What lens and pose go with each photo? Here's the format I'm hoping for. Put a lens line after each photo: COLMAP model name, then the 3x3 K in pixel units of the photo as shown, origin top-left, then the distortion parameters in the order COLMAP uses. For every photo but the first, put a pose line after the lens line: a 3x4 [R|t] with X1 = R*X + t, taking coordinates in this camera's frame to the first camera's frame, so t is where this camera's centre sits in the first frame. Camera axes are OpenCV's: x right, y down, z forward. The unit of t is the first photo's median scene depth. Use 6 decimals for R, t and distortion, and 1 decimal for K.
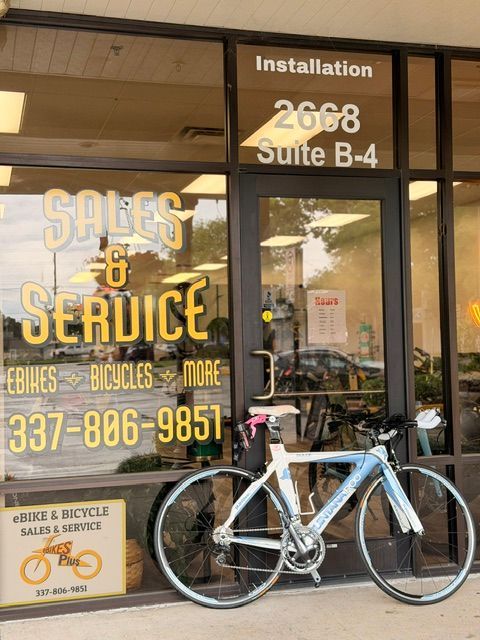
lens RADIAL K [[901.2, 0, 241.4], [0, 901.2, 322.5], [0, 0, 1]] dist [0.199483, -0.595770]
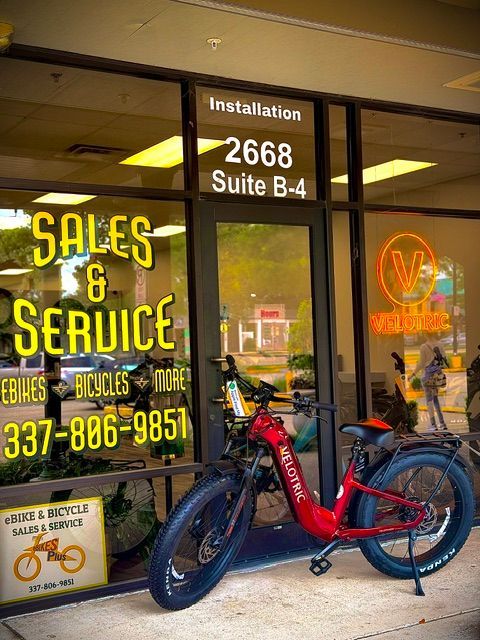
lens RADIAL K [[901.2, 0, 241.4], [0, 901.2, 322.5], [0, 0, 1]] dist [0.199483, -0.595770]
pose [[0.961134, -0.007645, 0.275975, -0.266753], [0.009036, 0.999952, -0.003769, -0.009198], [-0.275933, 0.006116, 0.961157, -0.092917]]
